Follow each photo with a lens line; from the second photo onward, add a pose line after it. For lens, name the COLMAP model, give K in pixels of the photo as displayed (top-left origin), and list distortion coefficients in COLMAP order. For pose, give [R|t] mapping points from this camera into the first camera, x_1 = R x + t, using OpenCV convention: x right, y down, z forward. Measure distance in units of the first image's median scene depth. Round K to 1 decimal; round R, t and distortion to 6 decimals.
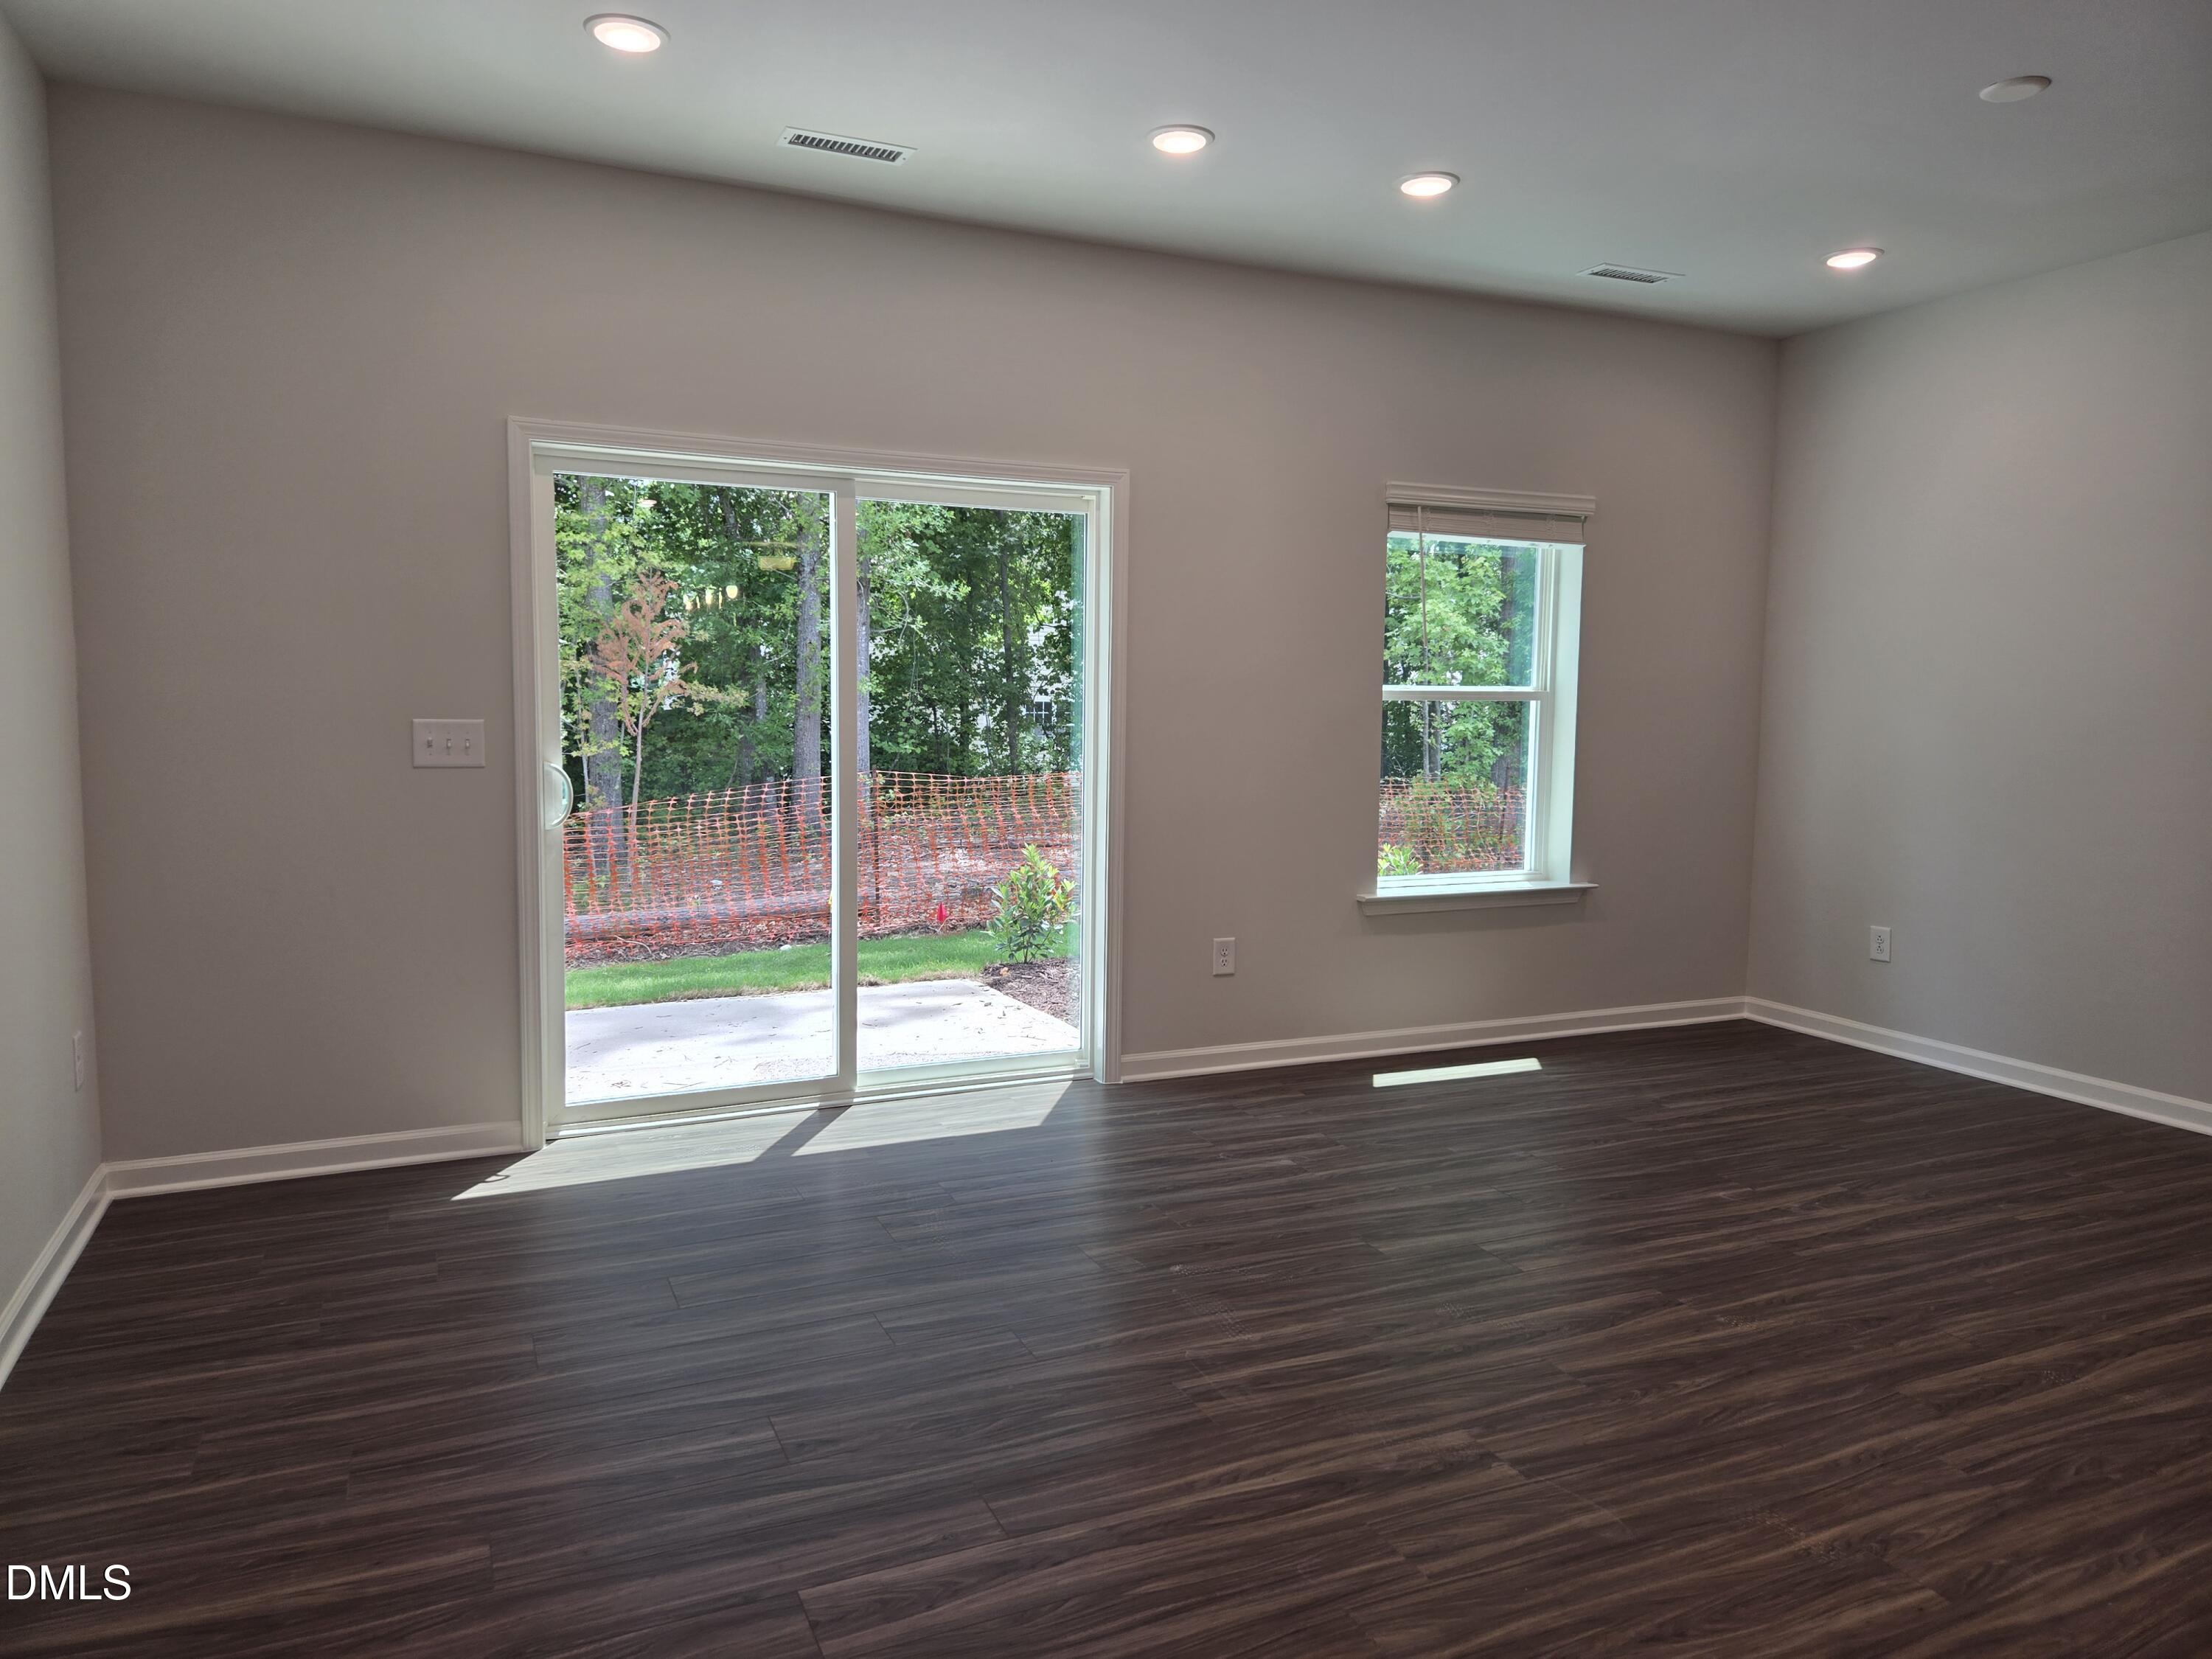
lens RADIAL K [[1481.9, 0, 1110.5], [0, 1481.9, 808.8], [0, 0, 1]] dist [0.070187, -0.052798]
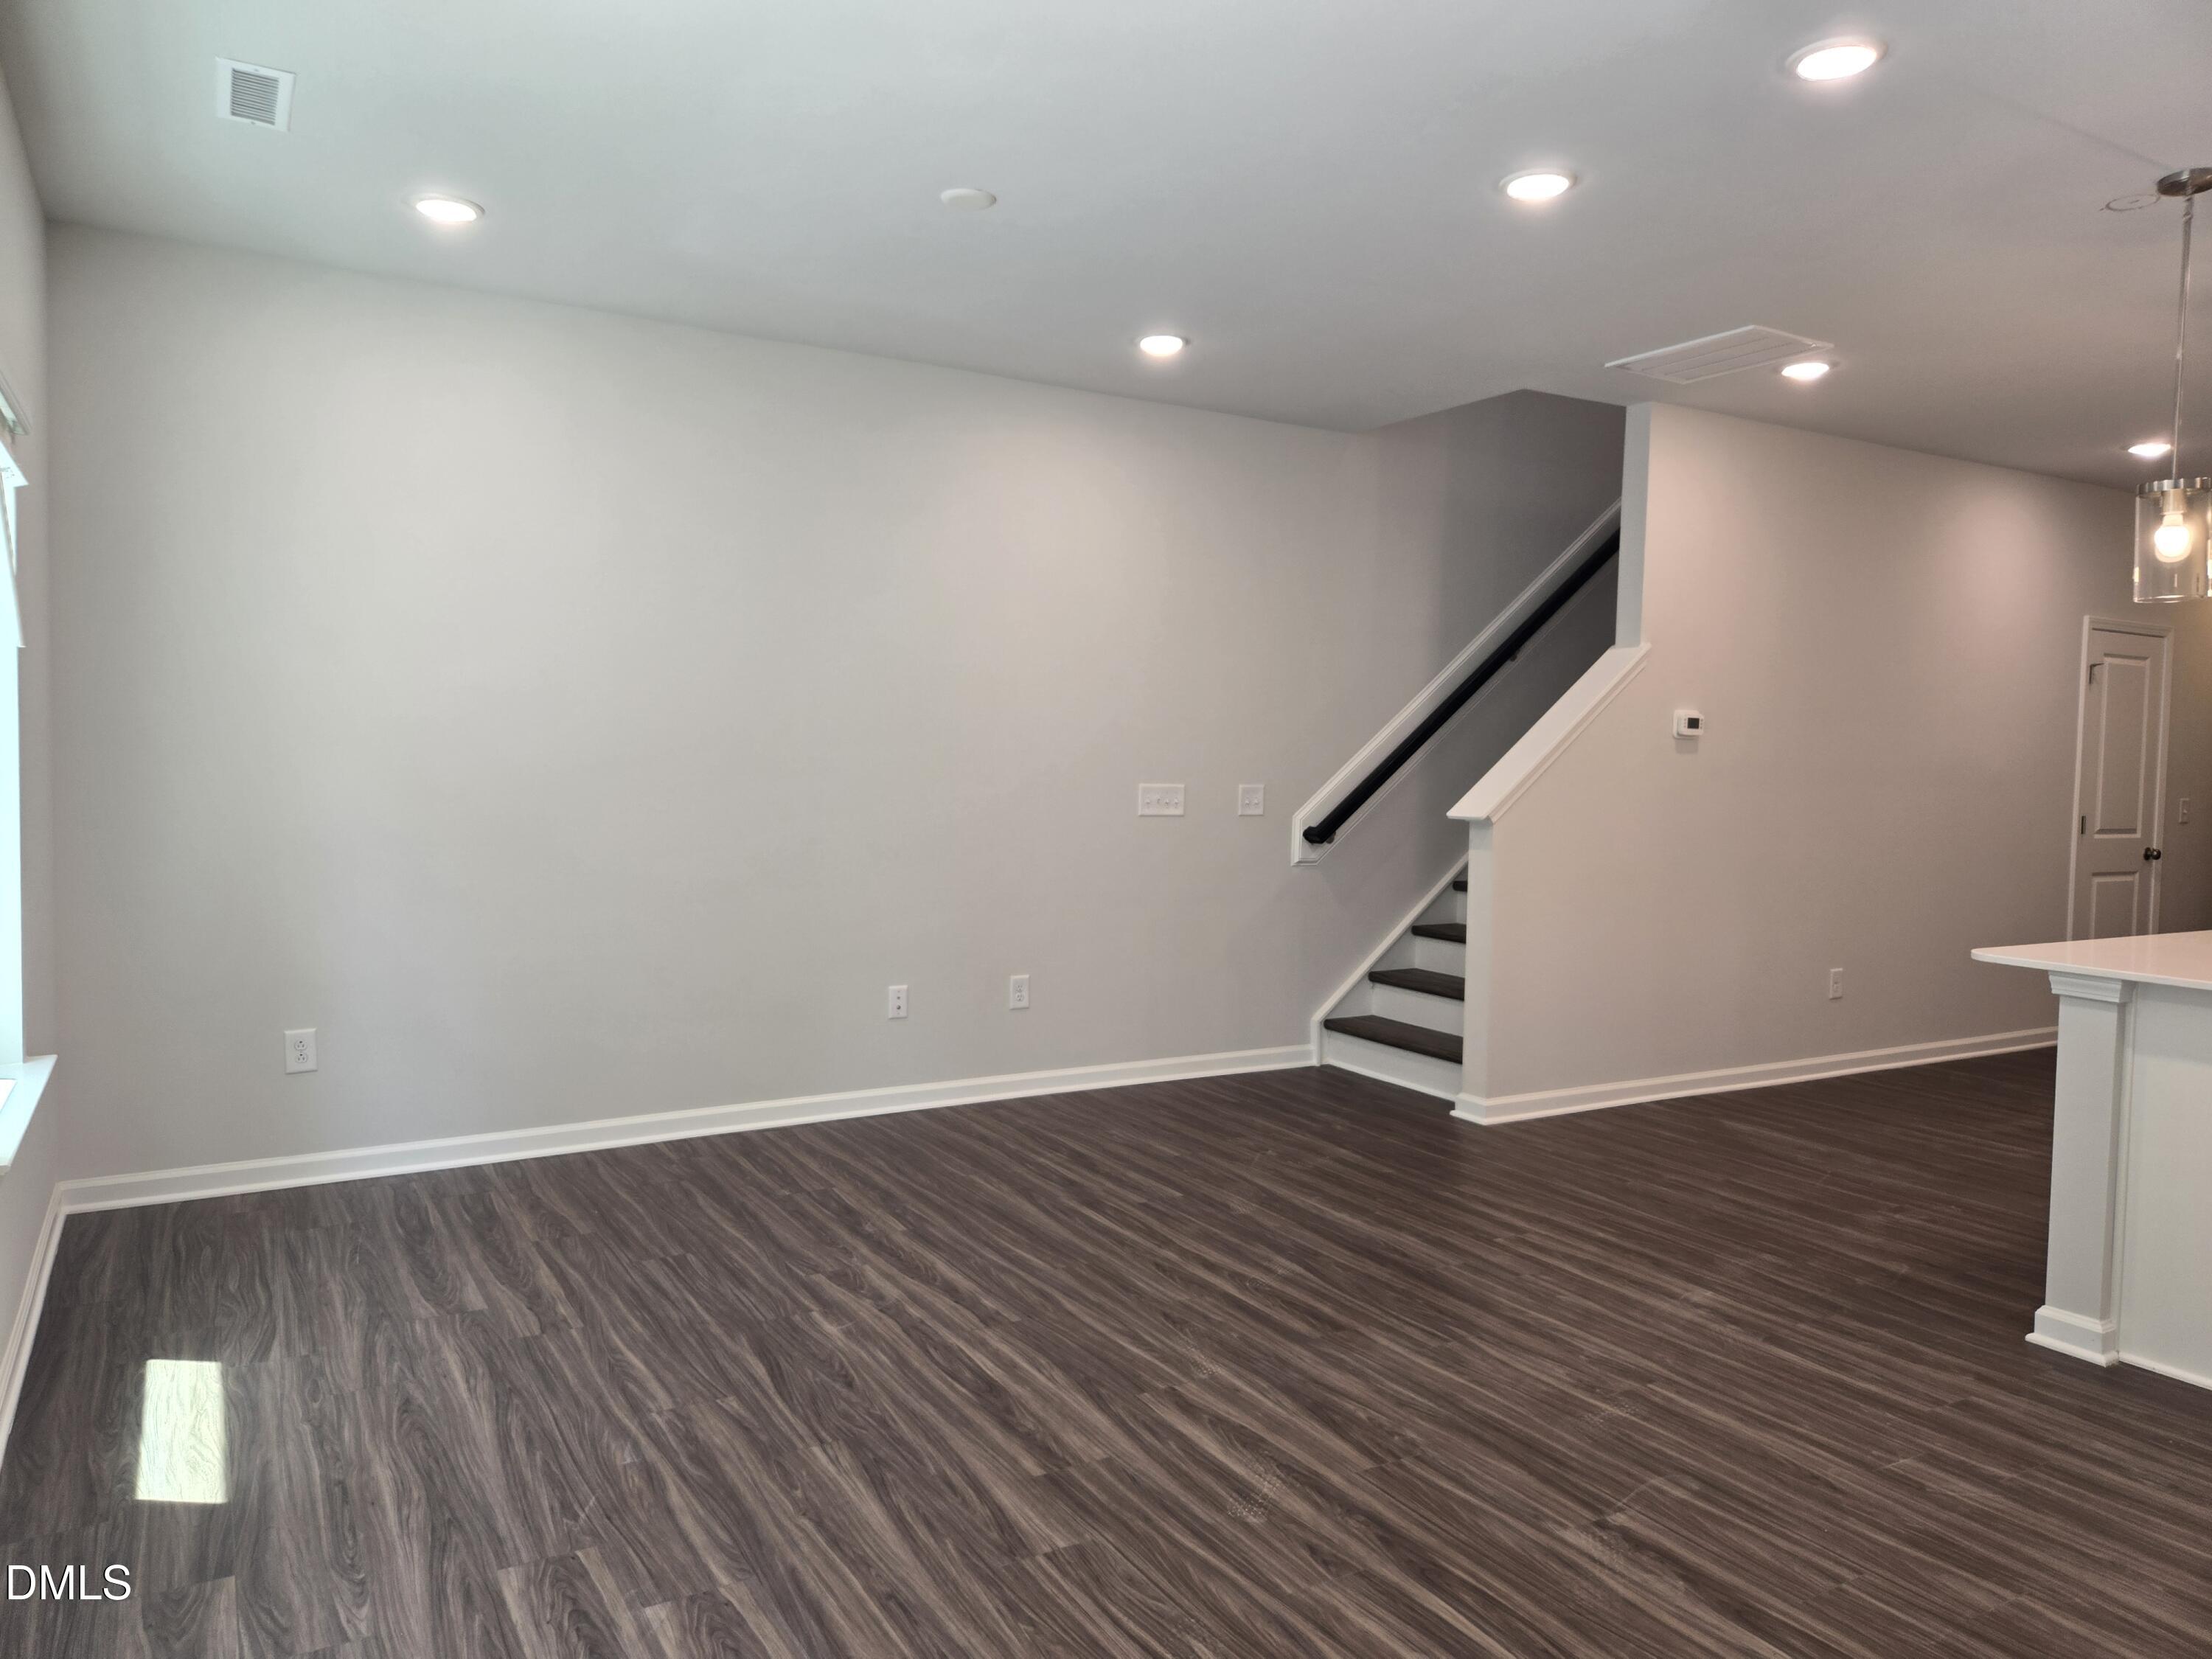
lens RADIAL K [[1481.9, 0, 1084.3], [0, 1481.9, 831.6], [0, 0, 1]] dist [0.070187, -0.052798]
pose [[-0.097226, -0.061671, 0.993350, -0.566252], [0.062165, 0.995753, 0.067905, -0.099112], [-0.993319, 0.068354, -0.092979, 1.158137]]
